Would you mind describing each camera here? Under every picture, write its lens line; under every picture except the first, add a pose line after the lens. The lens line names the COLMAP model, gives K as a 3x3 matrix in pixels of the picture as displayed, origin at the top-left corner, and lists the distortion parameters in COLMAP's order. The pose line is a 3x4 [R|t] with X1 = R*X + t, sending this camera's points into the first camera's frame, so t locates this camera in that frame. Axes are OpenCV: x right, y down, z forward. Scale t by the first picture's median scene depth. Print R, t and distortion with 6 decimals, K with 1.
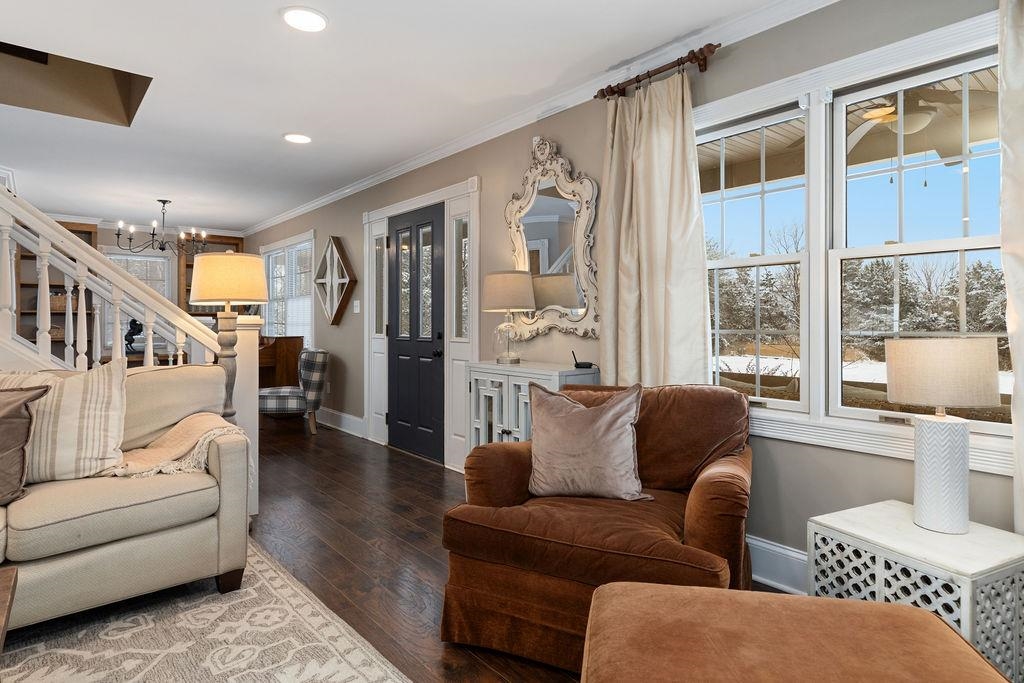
lens RADIAL K [[561.0, 0, 505.5], [0, 561.0, 319.6], [0, 0, 1]] dist [0.004685, -0.000392]
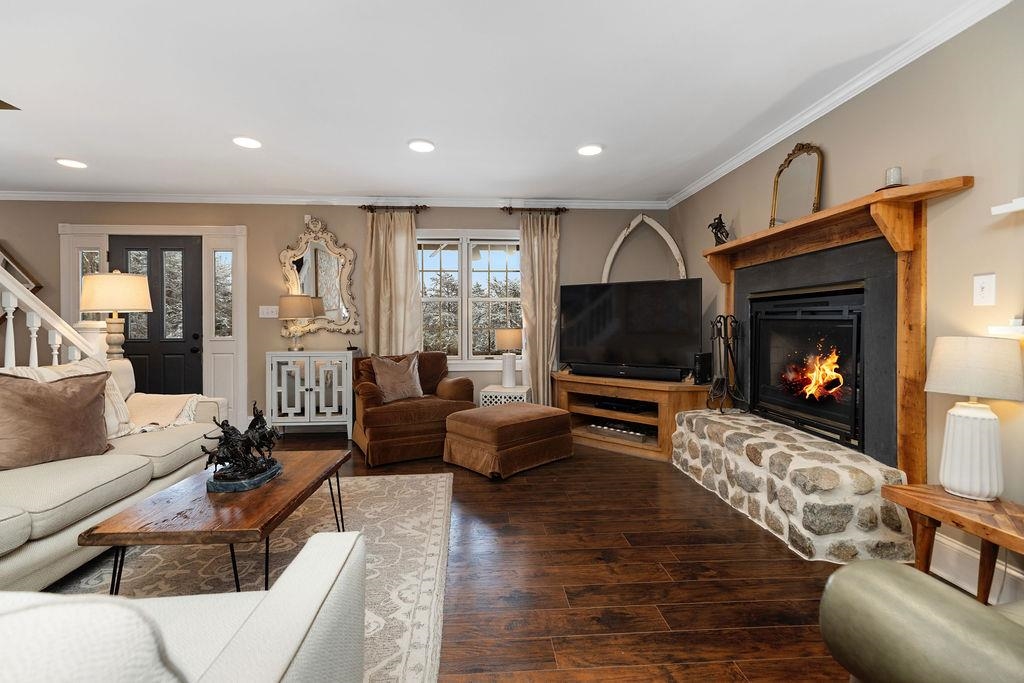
lens RADIAL K [[467.5, 0, 500.6], [0, 467.5, 325.3], [0, 0, 1]] dist [0.003830, 0.000853]
pose [[0.604840, -0.004960, 0.796331, -0.769452], [0.002215, 0.999987, 0.004546, -0.001584], [-0.796344, -0.000986, 0.604843, -0.326397]]
